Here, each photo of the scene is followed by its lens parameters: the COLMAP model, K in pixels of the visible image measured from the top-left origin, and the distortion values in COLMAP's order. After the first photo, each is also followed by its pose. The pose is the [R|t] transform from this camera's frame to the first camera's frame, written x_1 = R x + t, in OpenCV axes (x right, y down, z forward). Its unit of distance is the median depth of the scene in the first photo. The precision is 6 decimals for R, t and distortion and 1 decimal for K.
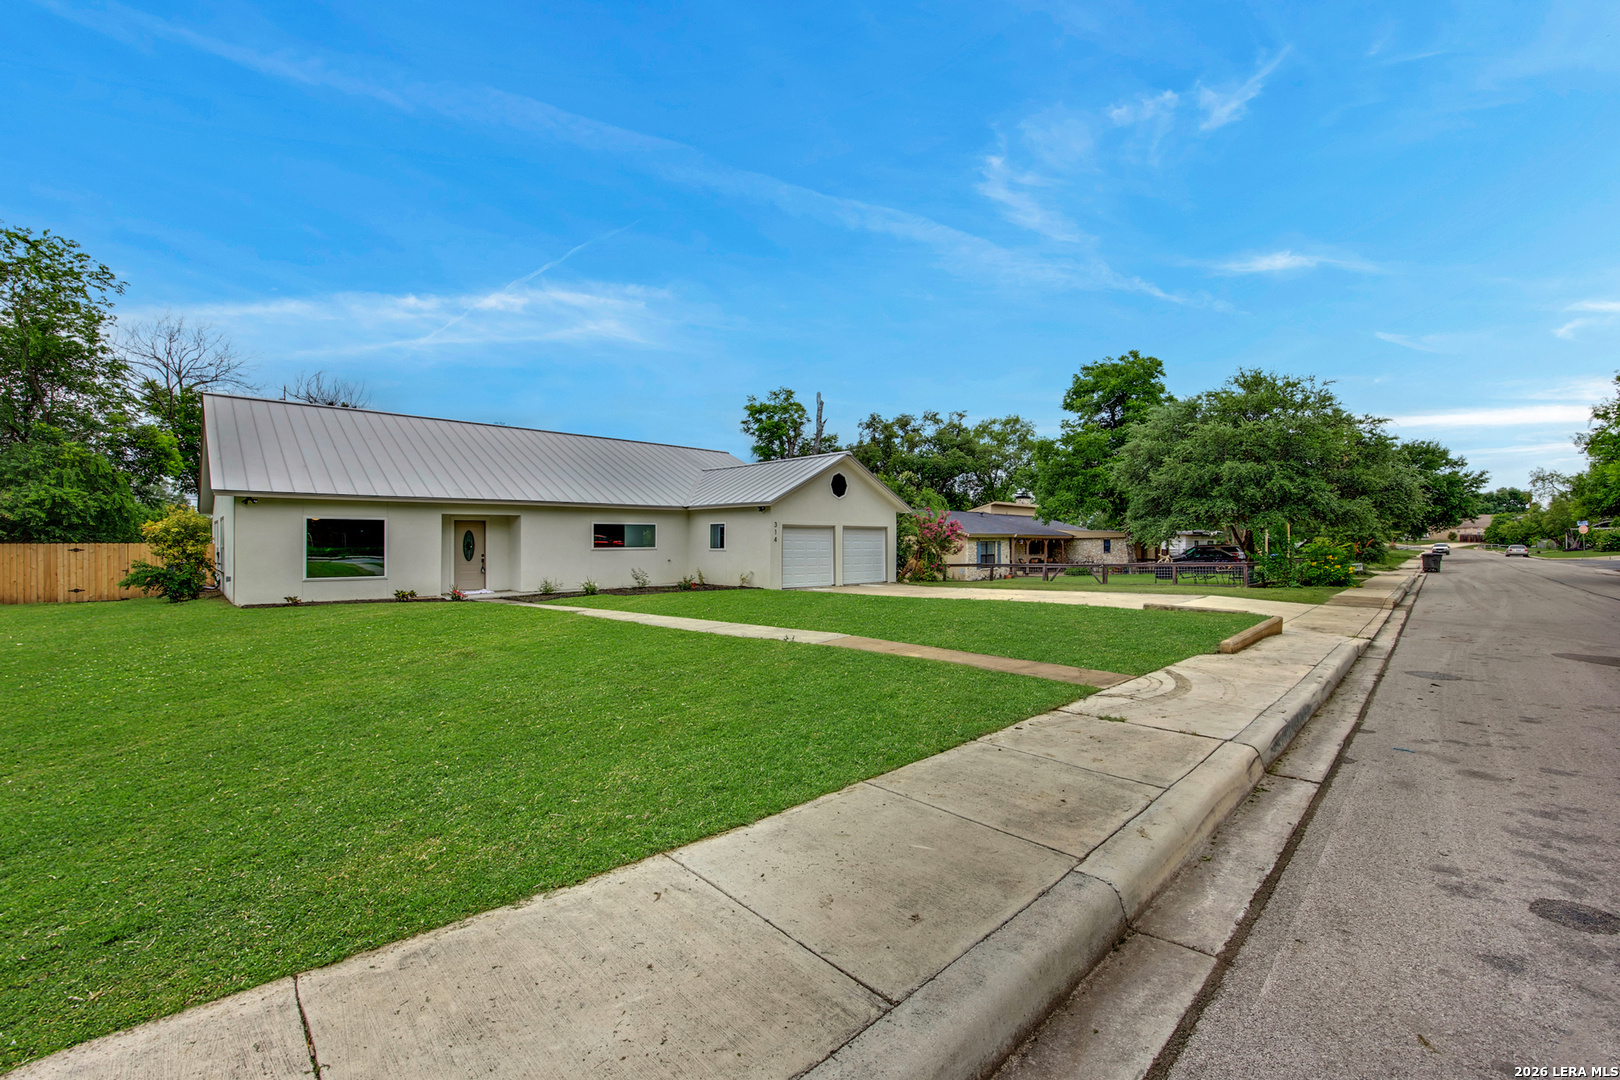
lens RADIAL K [[683.3, 0, 814.5], [0, 683.3, 540.6], [0, 0, 1]] dist [-0.053503, 0.013721]
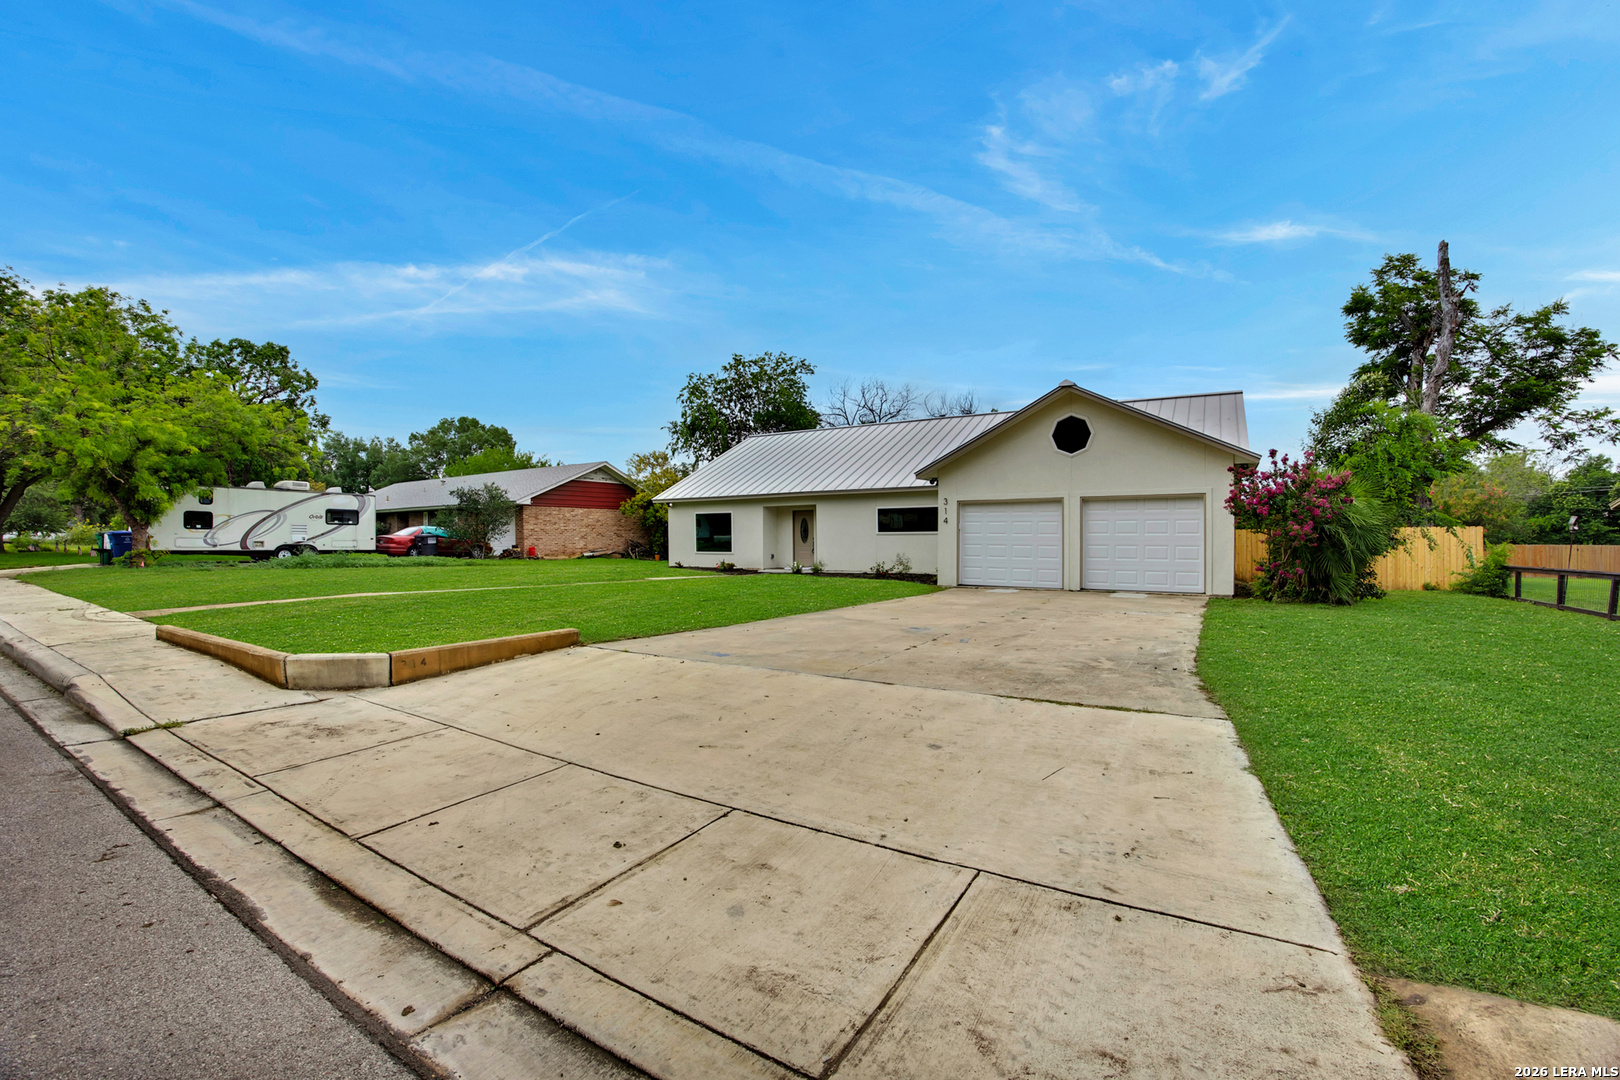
lens RADIAL K [[700.3, 0, 811.7], [0, 700.3, 536.4], [0, 0, 1]] dist [-0.060861, 0.010870]
pose [[0.212528, 0.003718, -0.977148, 0.839730], [0.009582, 0.999937, 0.005888, 0.012042], [0.977108, -0.010614, 0.212479, 0.829249]]
